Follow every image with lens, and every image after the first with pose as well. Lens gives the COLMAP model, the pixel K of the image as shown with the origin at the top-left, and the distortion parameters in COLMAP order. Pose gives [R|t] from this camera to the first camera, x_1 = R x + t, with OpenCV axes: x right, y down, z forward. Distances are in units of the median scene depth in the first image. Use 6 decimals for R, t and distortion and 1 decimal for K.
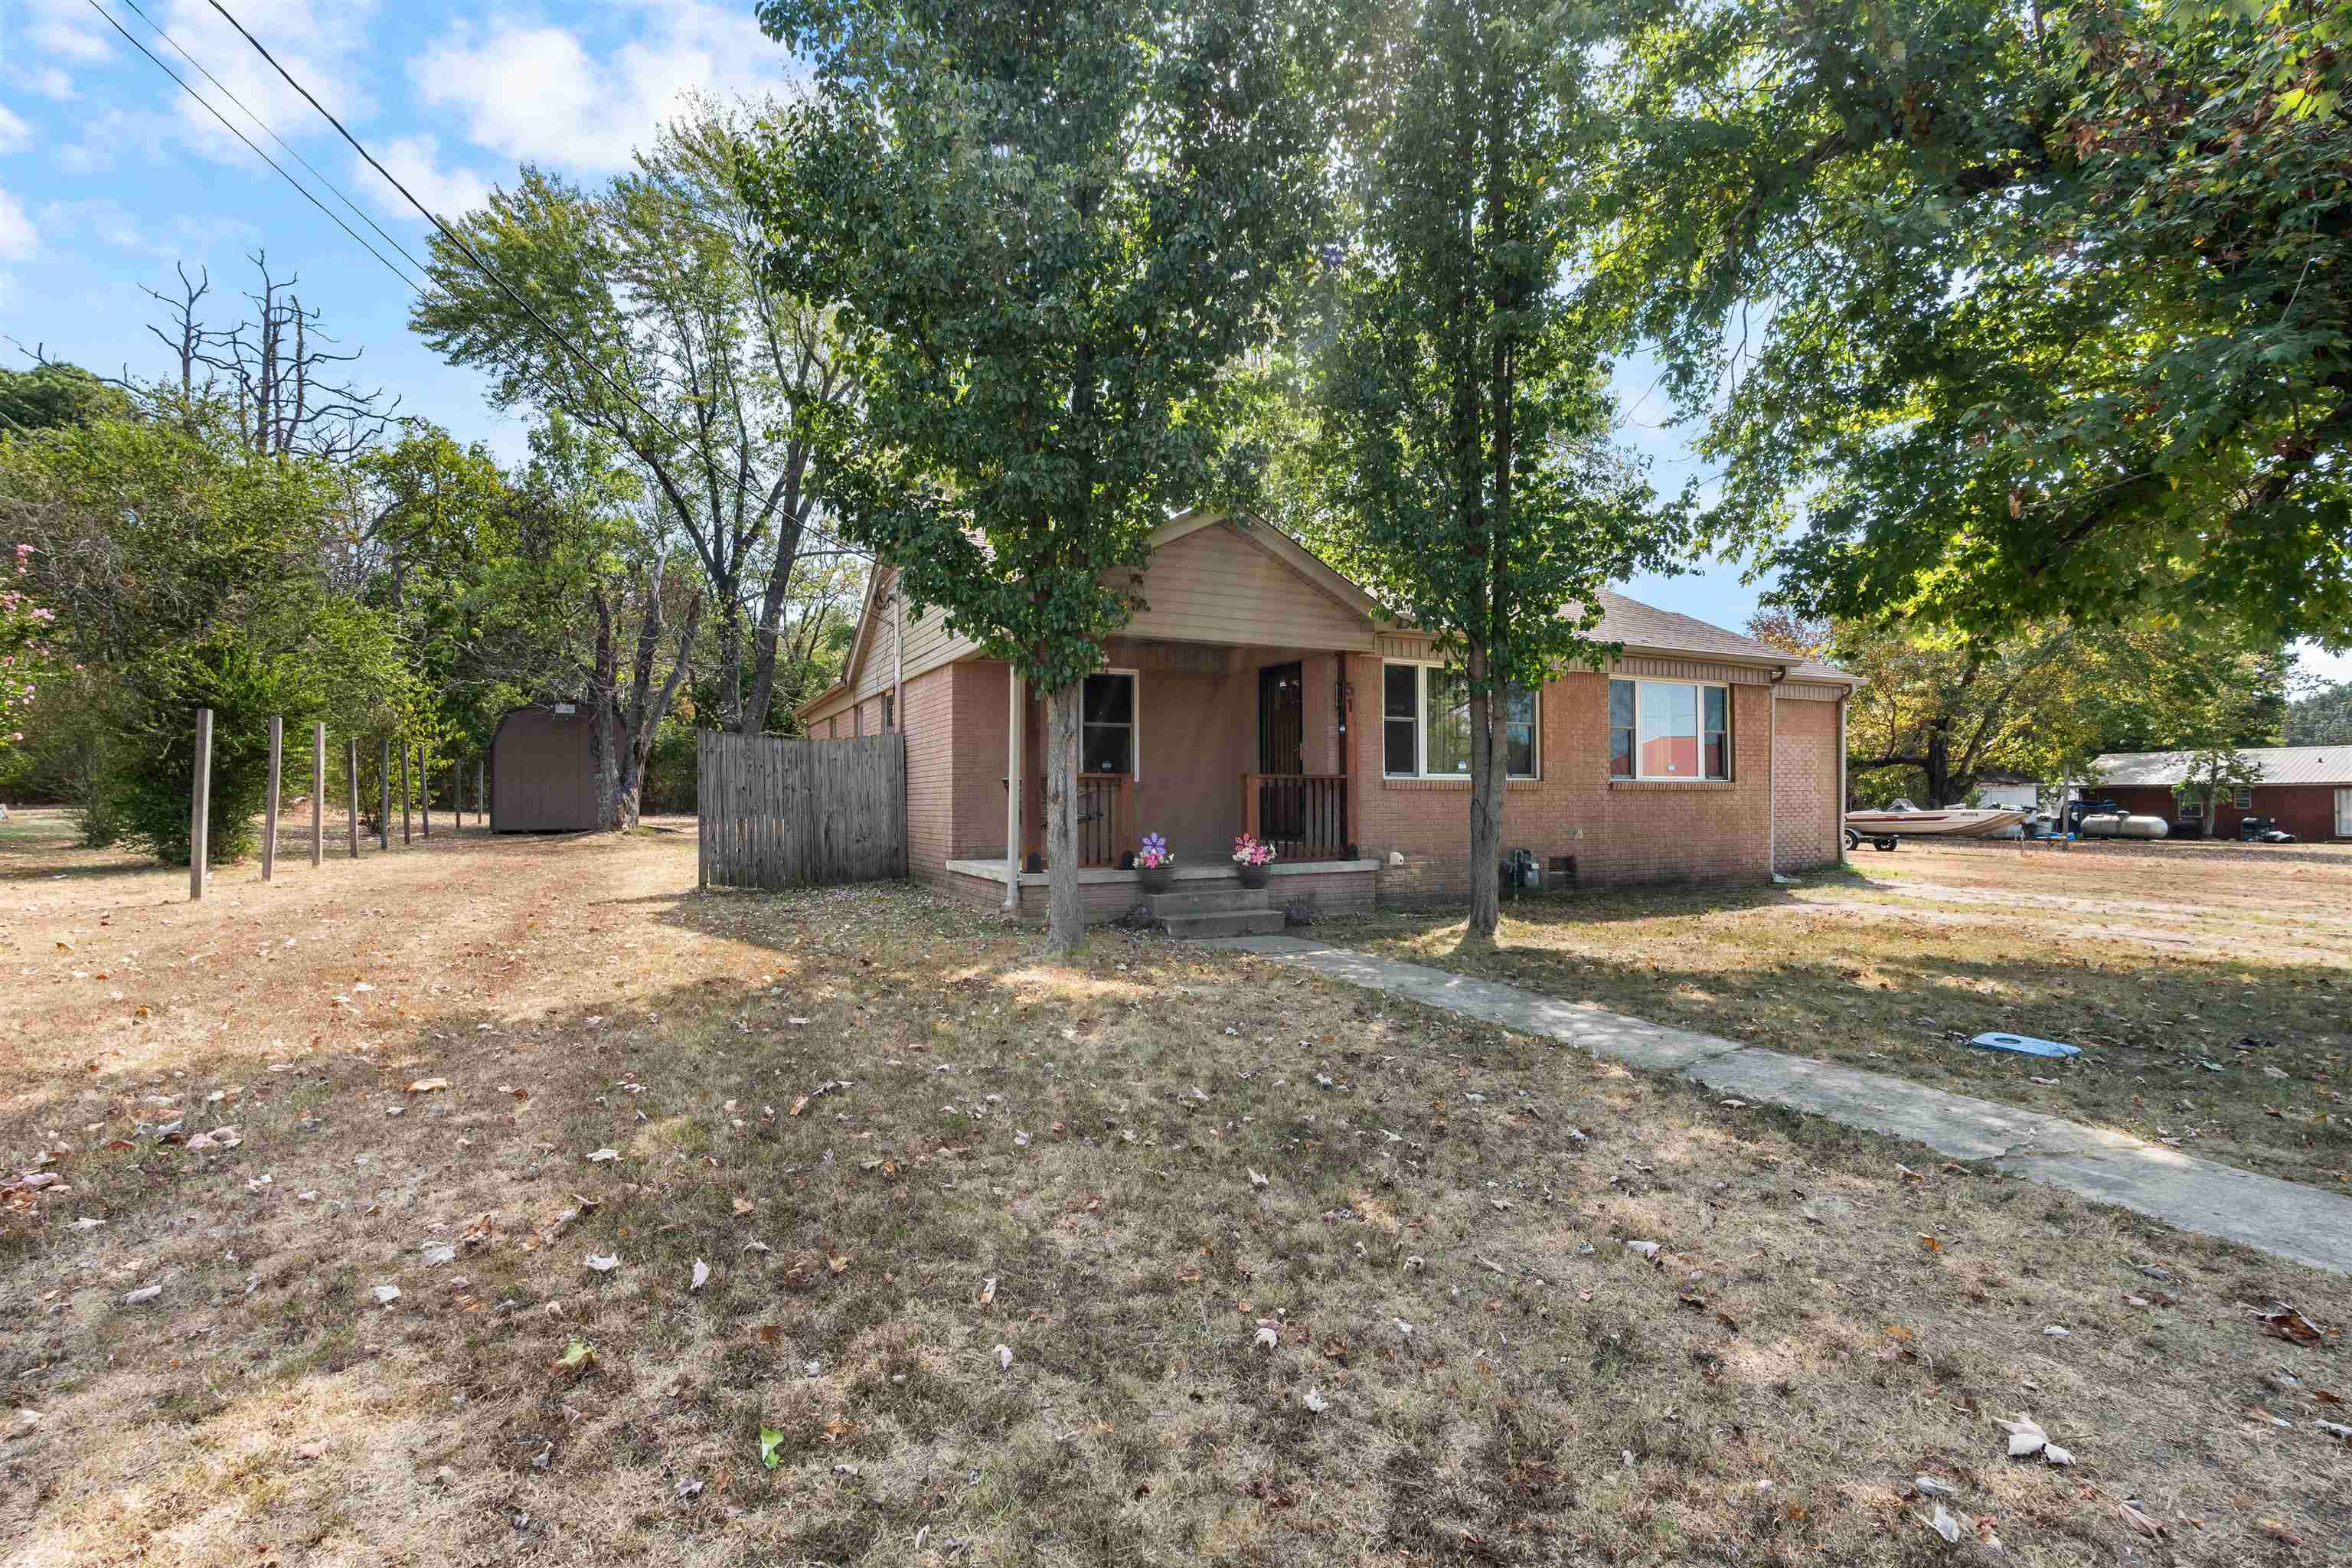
lens RADIAL K [[1120.7, 0, 1176.0], [0, 1120.7, 784.0], [0, 0, 1]] dist [-0.000320, 0.000235]
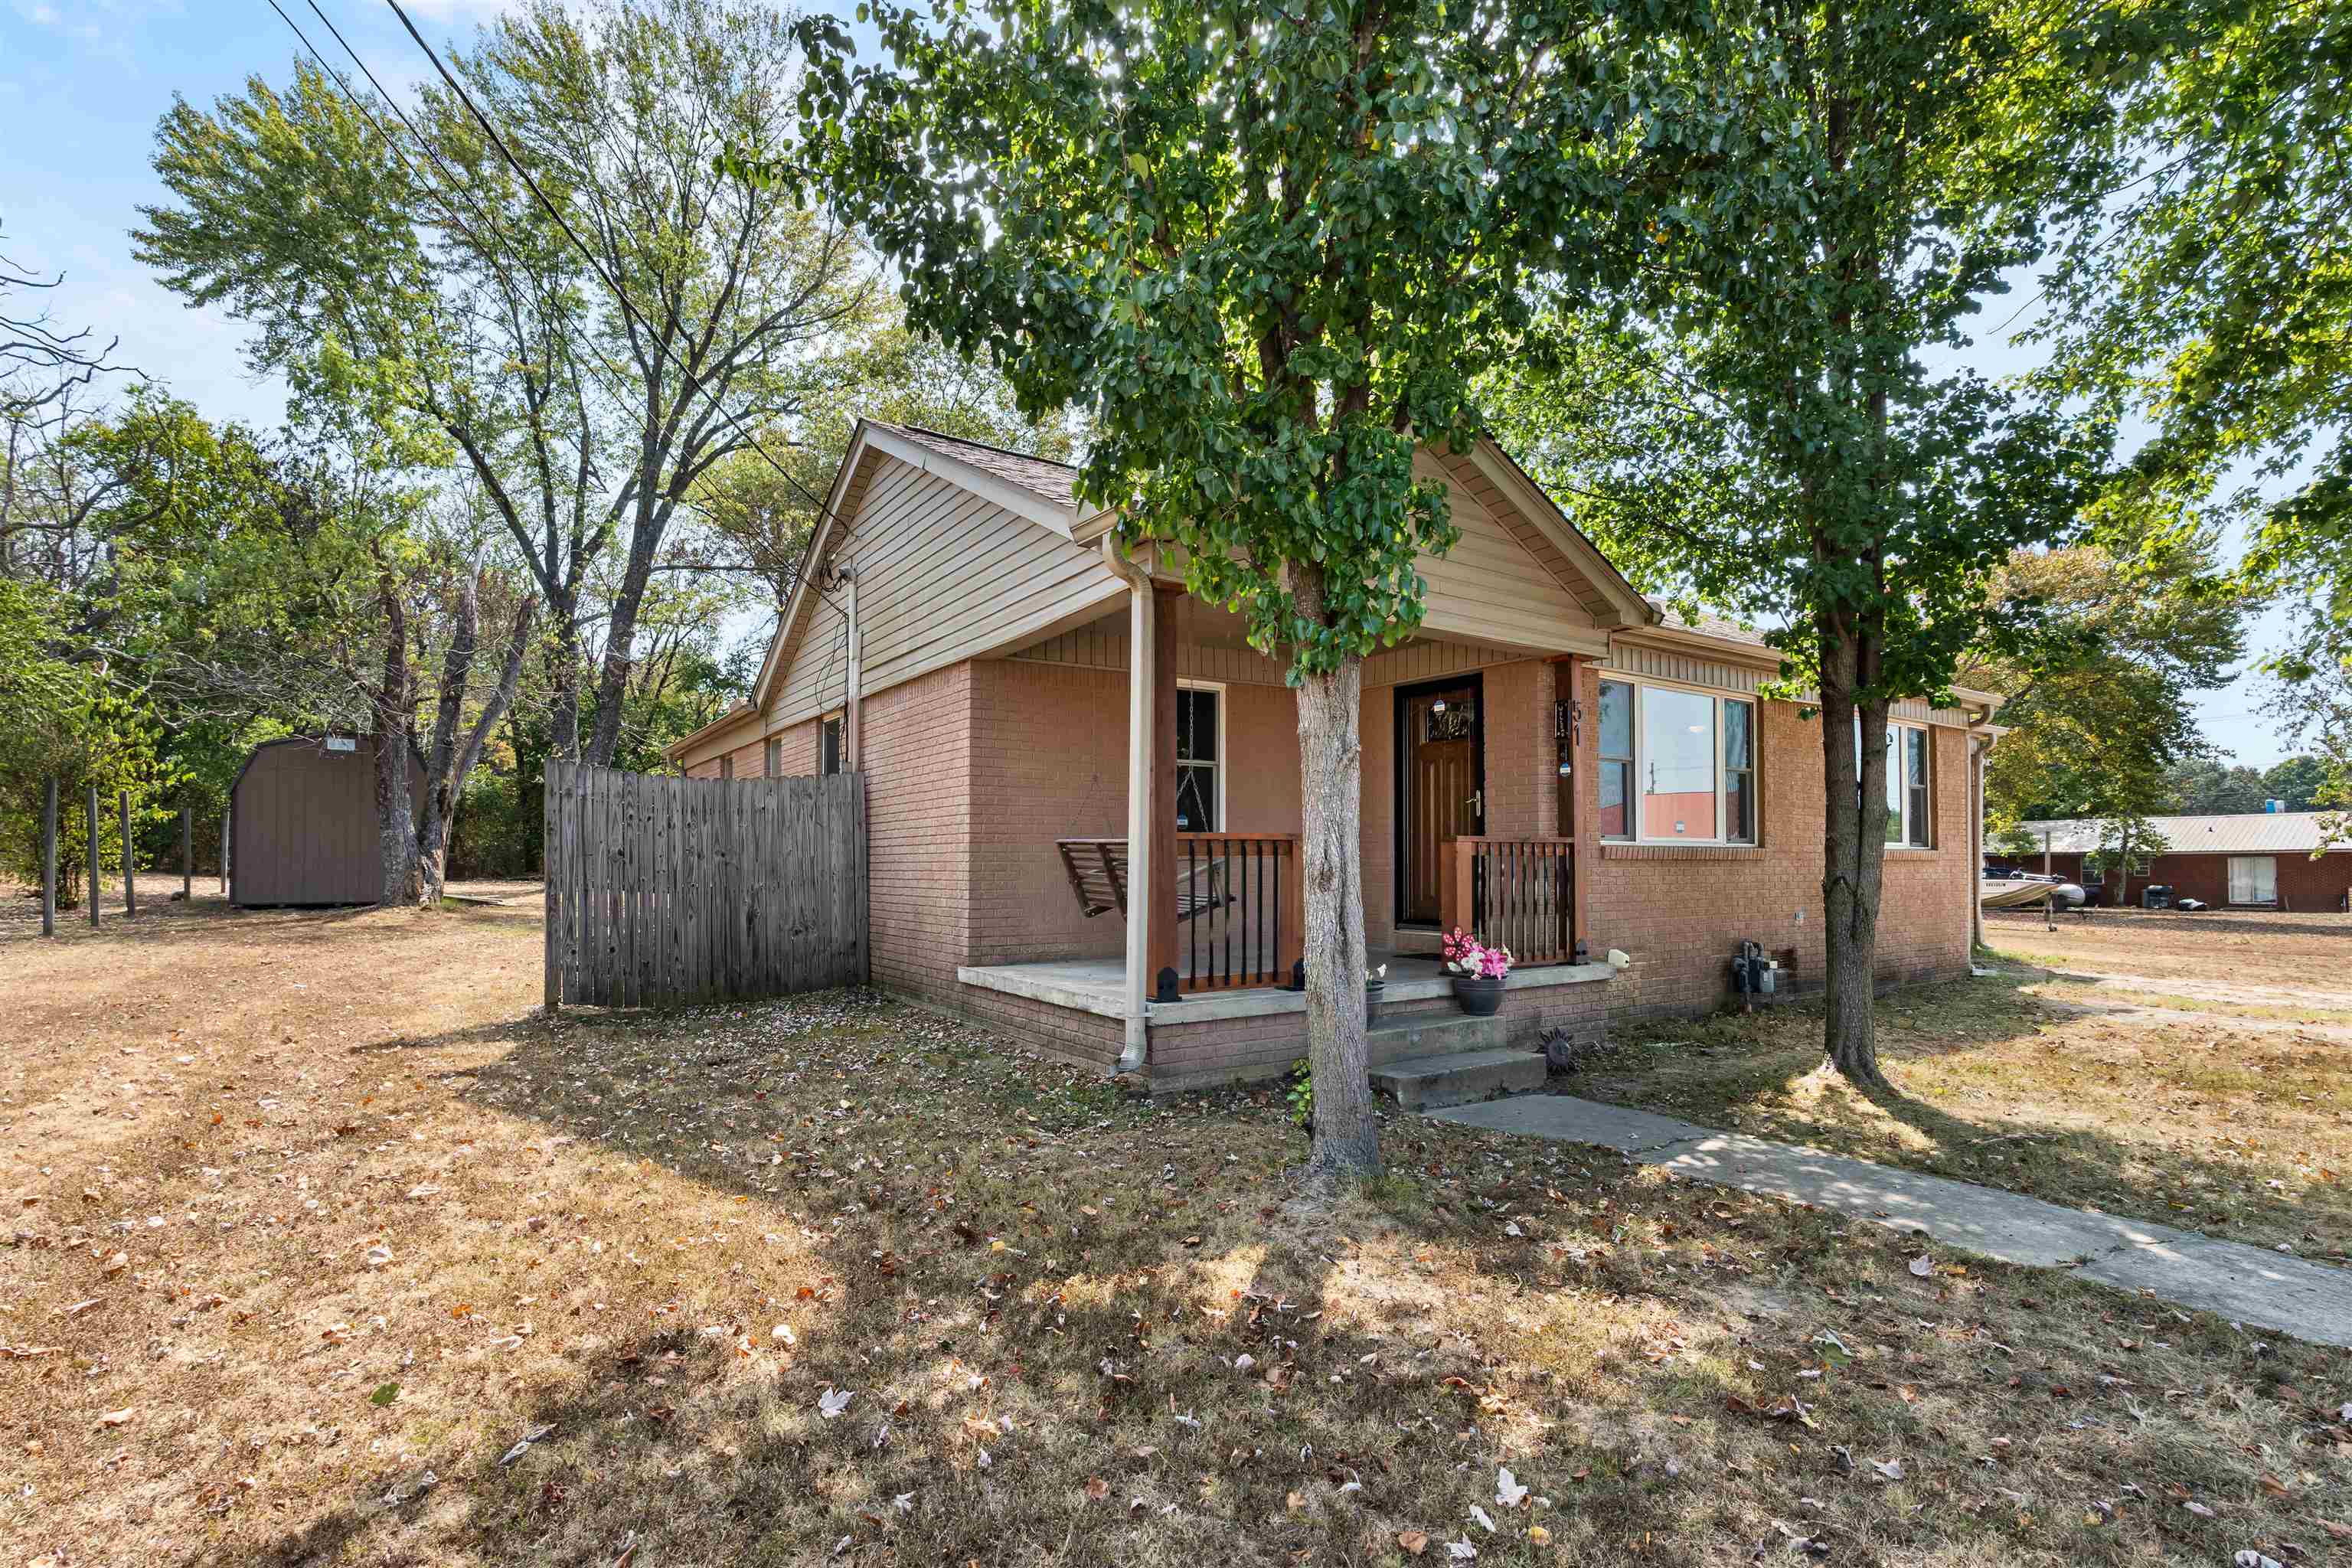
lens RADIAL K [[1107.9, 0, 1176.0], [0, 1107.9, 836.5], [0, 0, 1]] dist [-0.002635, -0.001470]
pose [[0.990518, 0.006494, 0.137230, -0.068803], [-0.005362, 0.999948, -0.008620, -0.000828], [-0.137279, 0.007803, 0.990502, 0.143144]]
